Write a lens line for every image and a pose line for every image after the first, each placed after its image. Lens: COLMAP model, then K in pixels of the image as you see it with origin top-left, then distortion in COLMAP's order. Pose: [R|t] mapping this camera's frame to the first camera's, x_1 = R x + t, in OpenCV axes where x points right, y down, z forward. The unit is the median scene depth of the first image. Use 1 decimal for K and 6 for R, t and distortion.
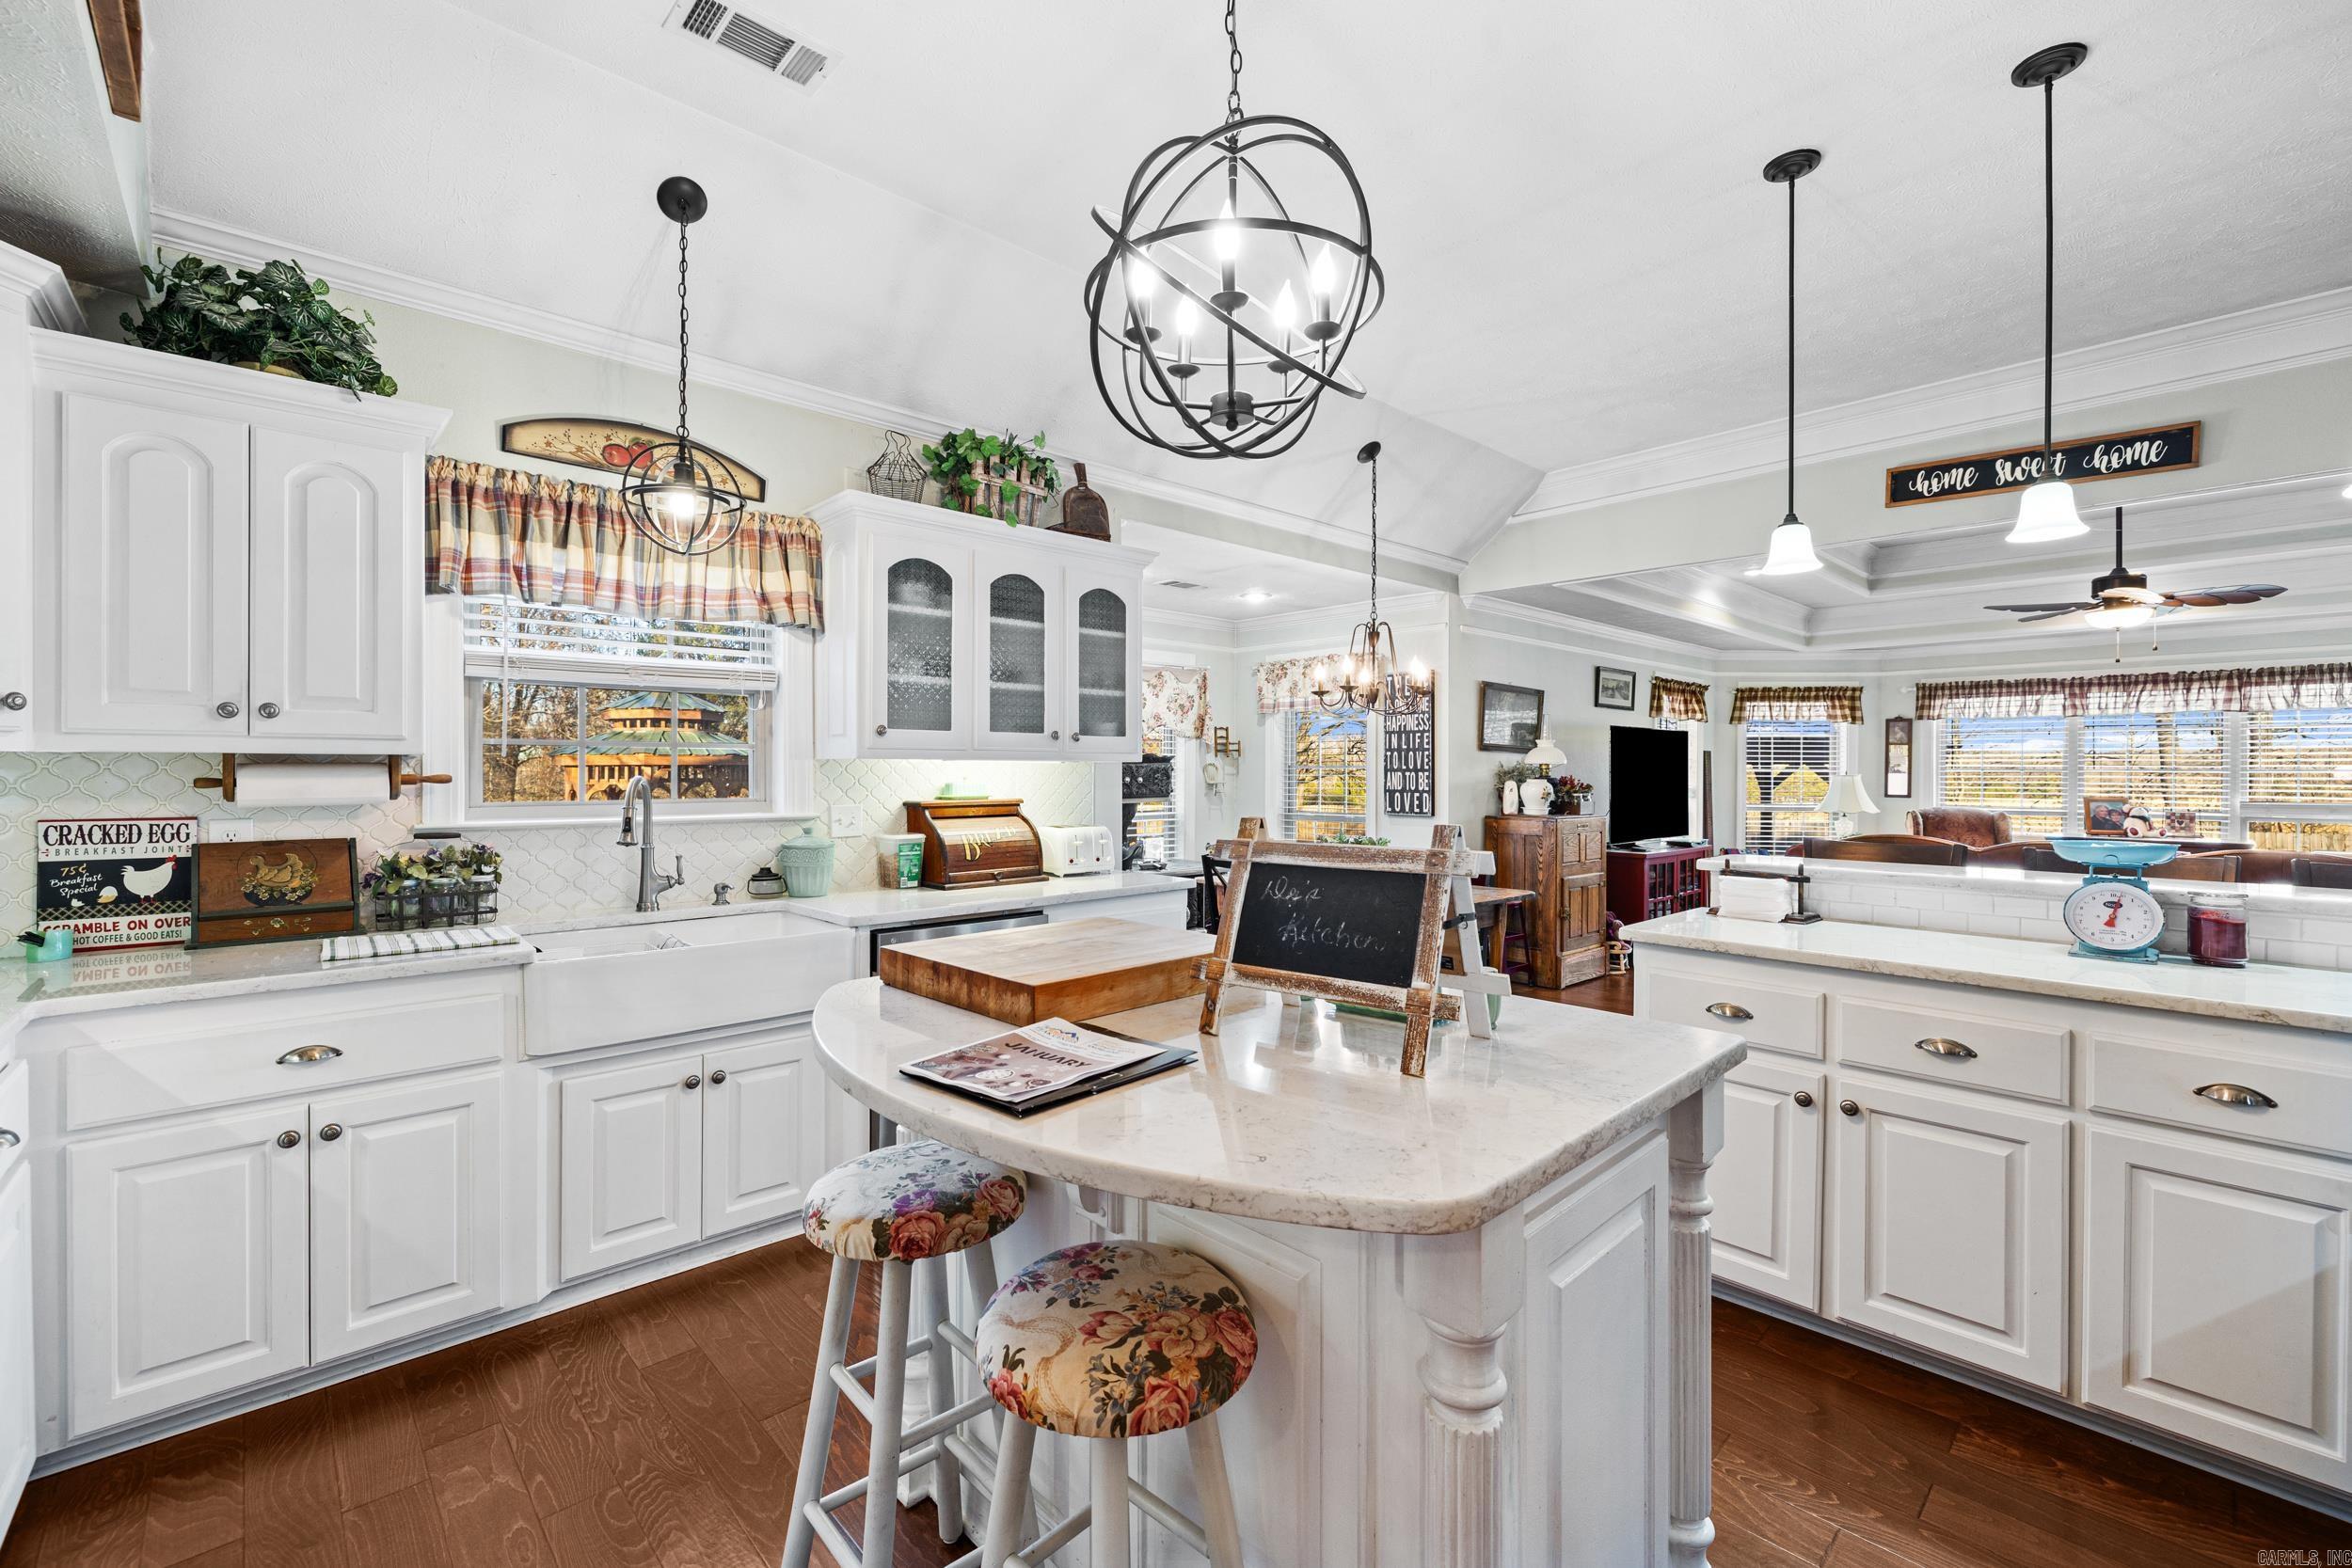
lens RADIAL K [[984.3, 0, 1189.3], [0, 984.3, 777.7], [0, 0, 1]] dist [-0.000449, -0.000452]
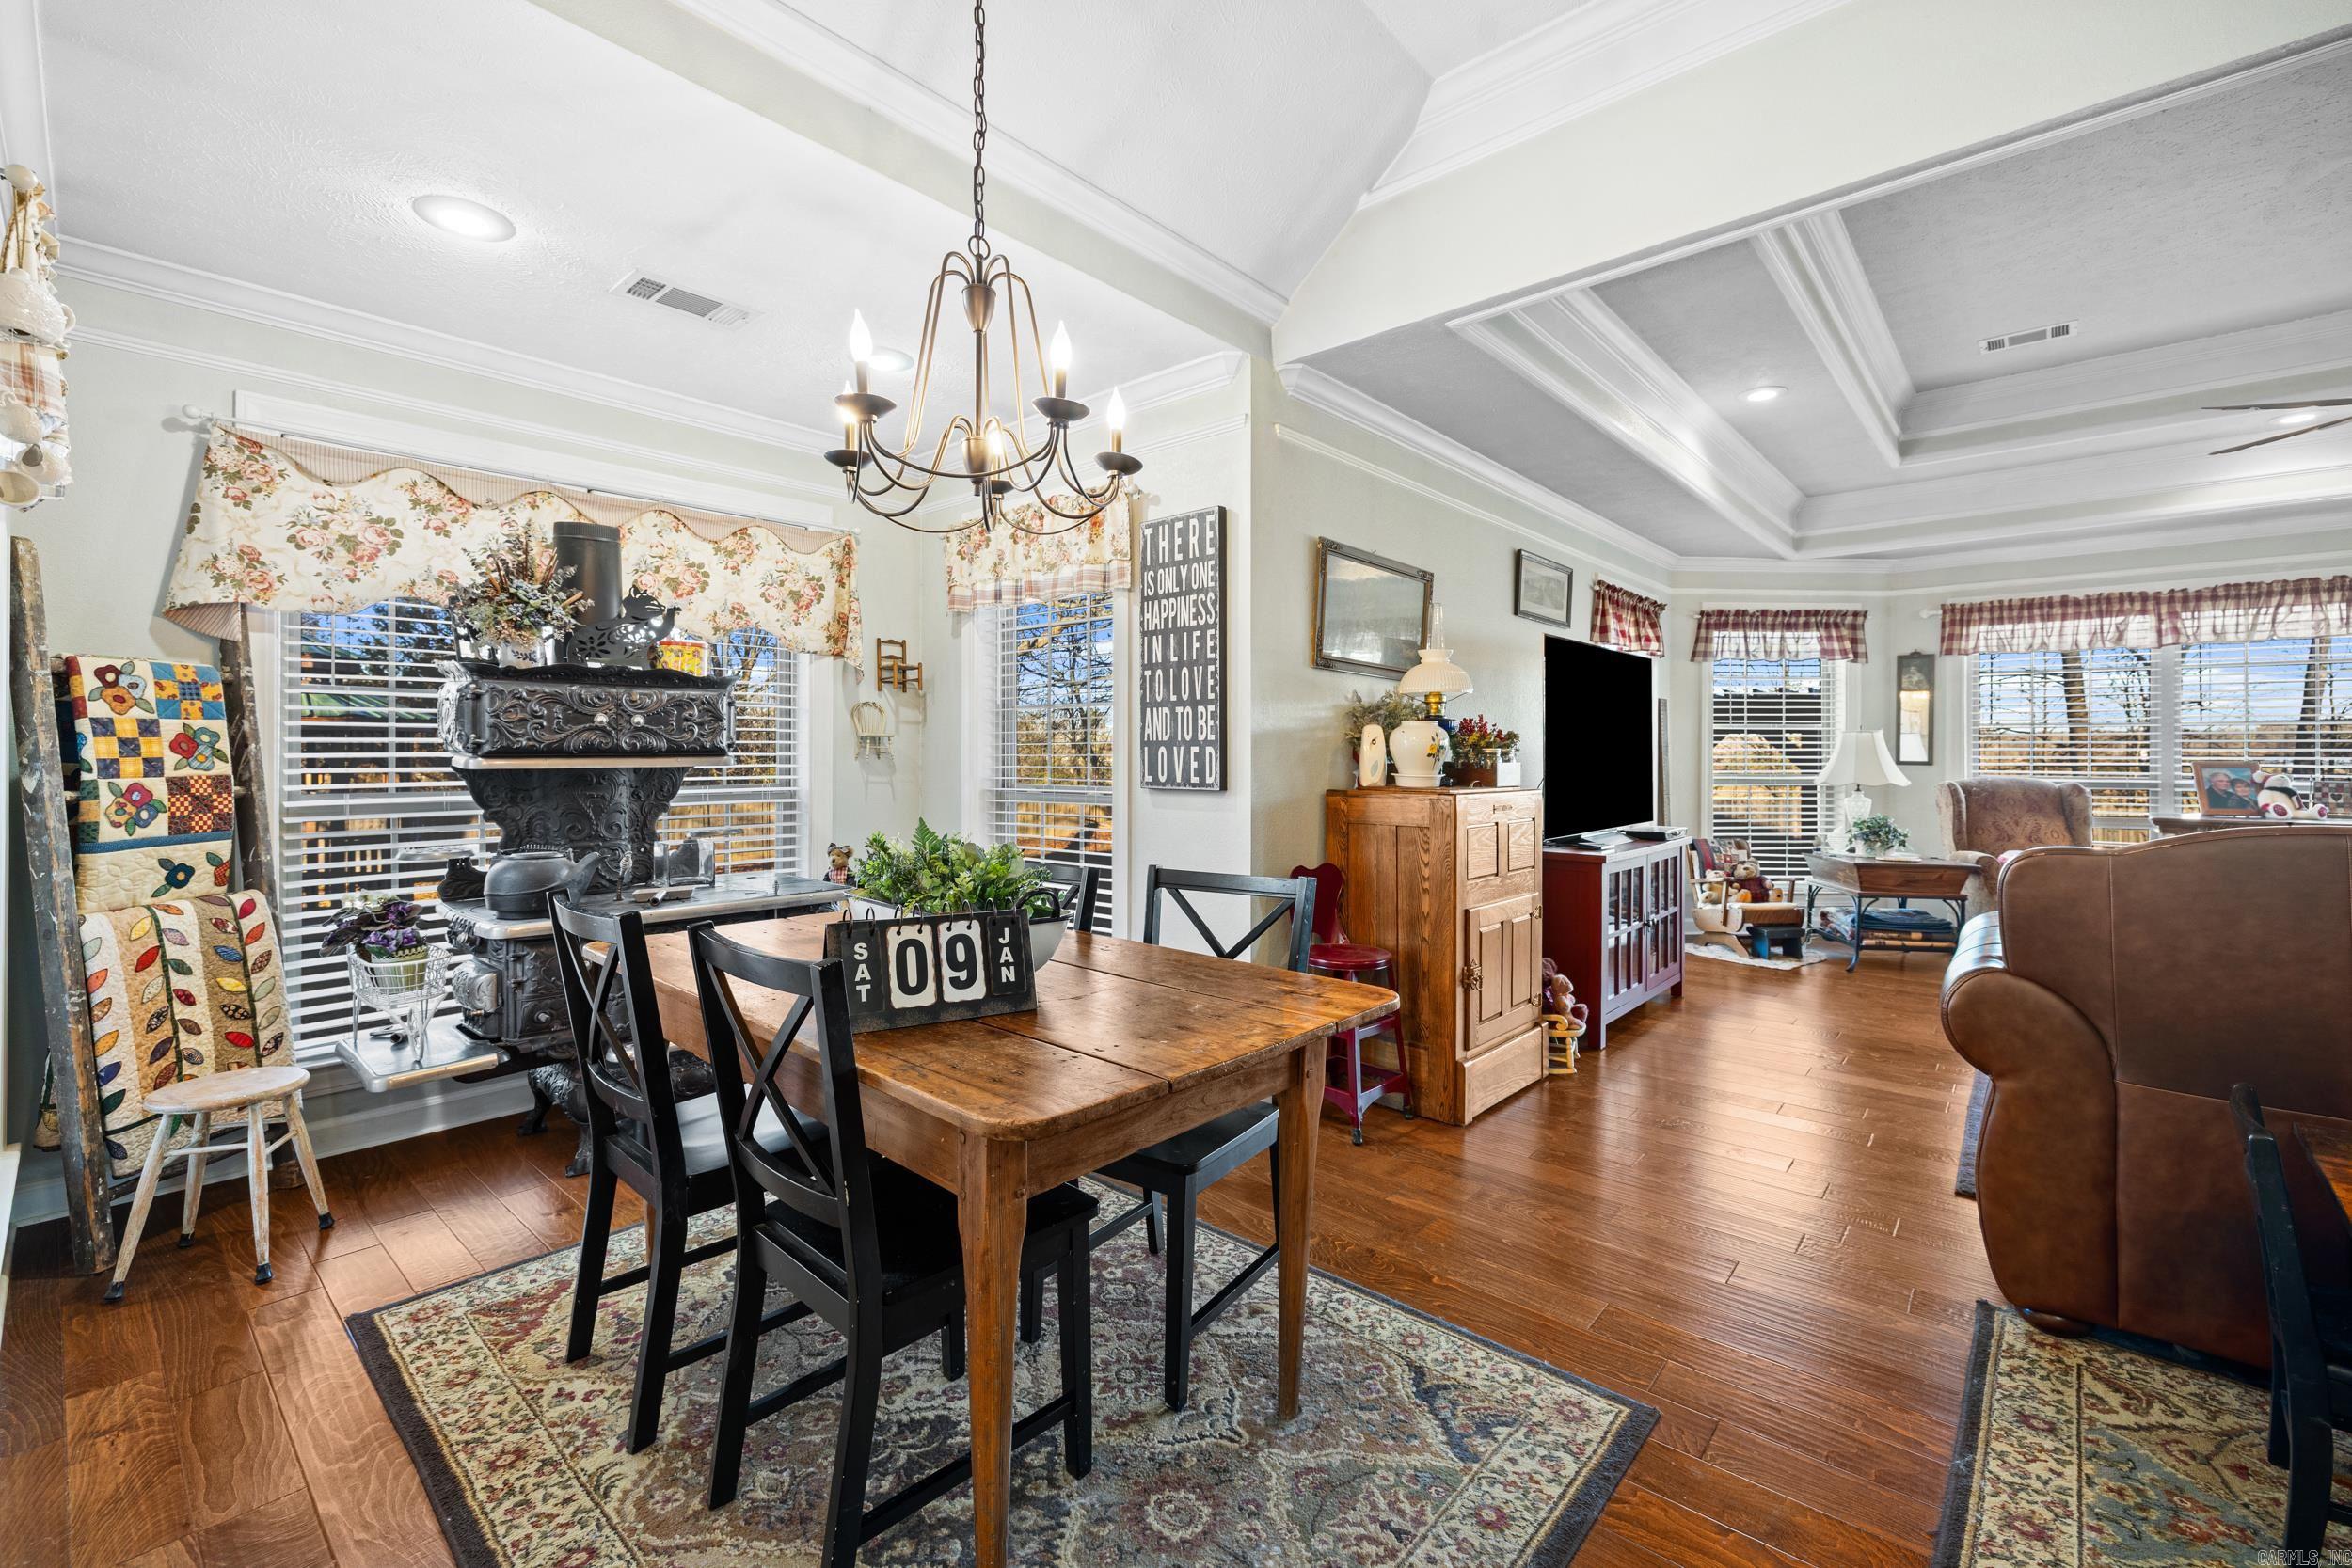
lens RADIAL K [[984.3, 0, 1203.6], [0, 984.3, 751.2], [0, 0, 1]] dist [-0.000449, -0.000452]
pose [[0.994155, -0.000073, 0.107965, 0.151211], [0.001108, 0.999954, -0.009520, 0.019373], [-0.107959, 0.009584, 0.994109, 0.406706]]
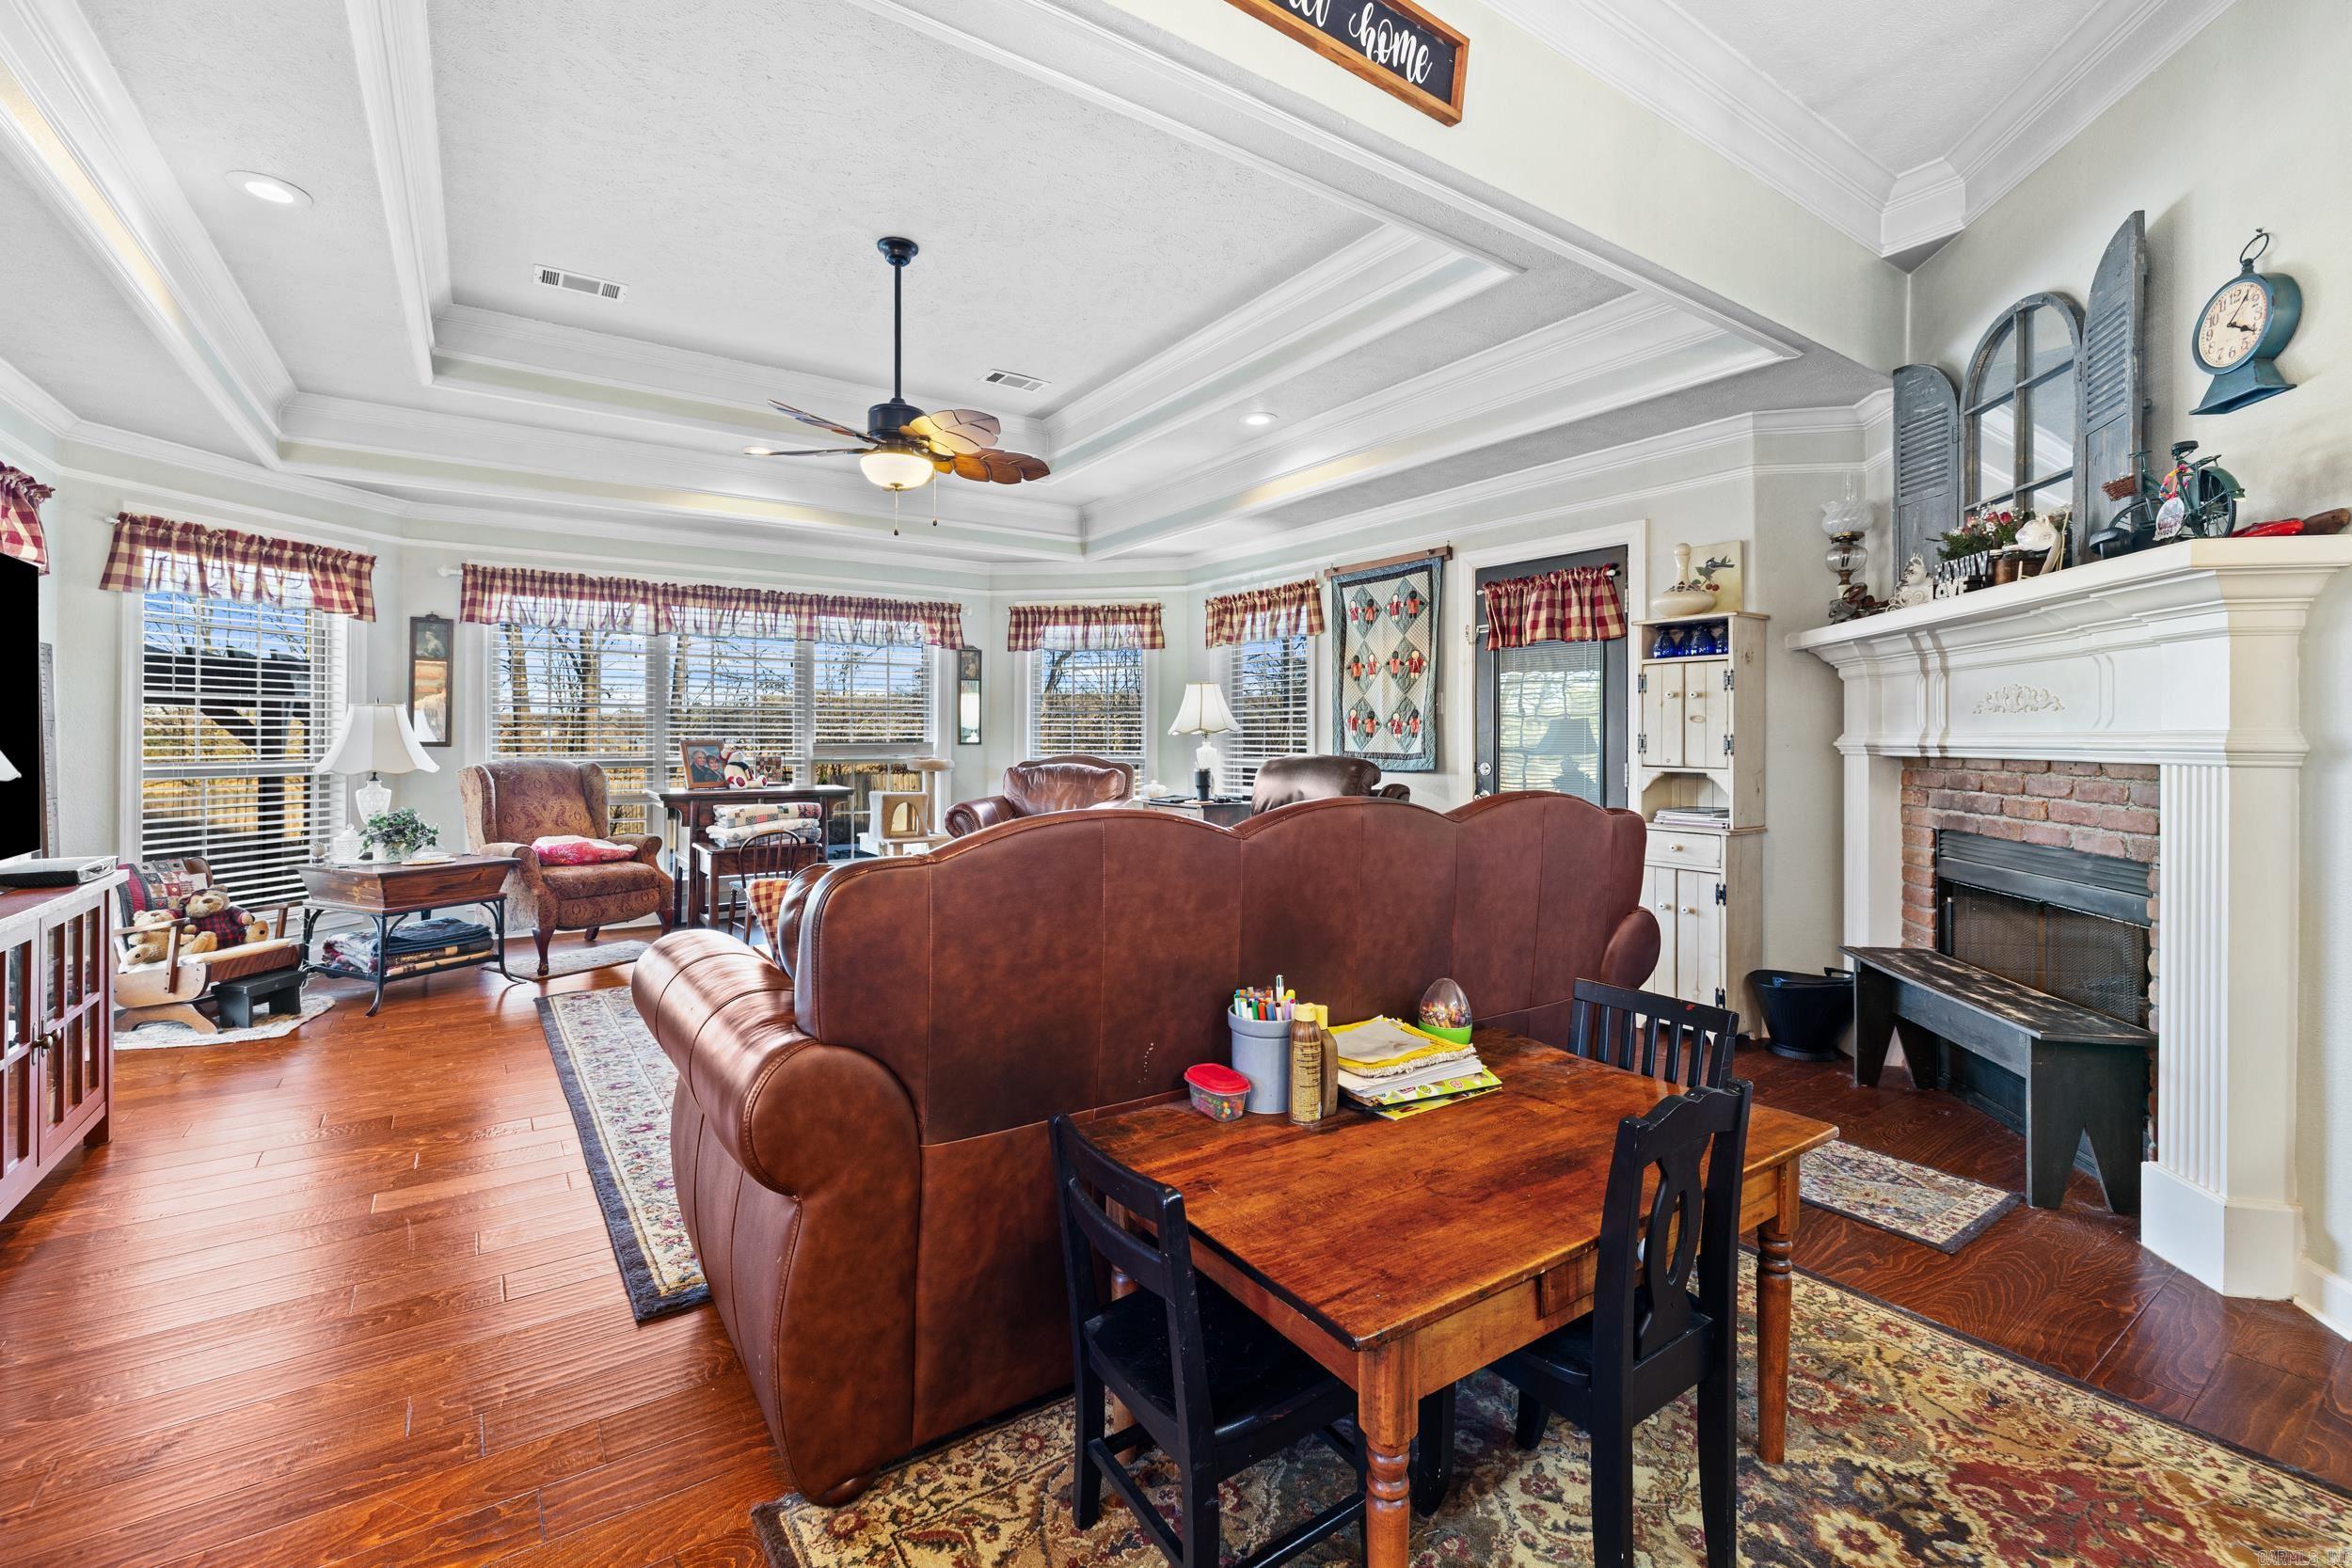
lens RADIAL K [[984.3, 0, 1113.4], [0, 984.3, 736.1], [0, 0, 1]] dist [-0.000449, -0.000452]
pose [[0.170240, -0.001844, 0.985401, 0.221474], [0.005575, 0.999984, 0.000908, 0.018274], [-0.985387, 0.005339, 0.170248, 0.562803]]
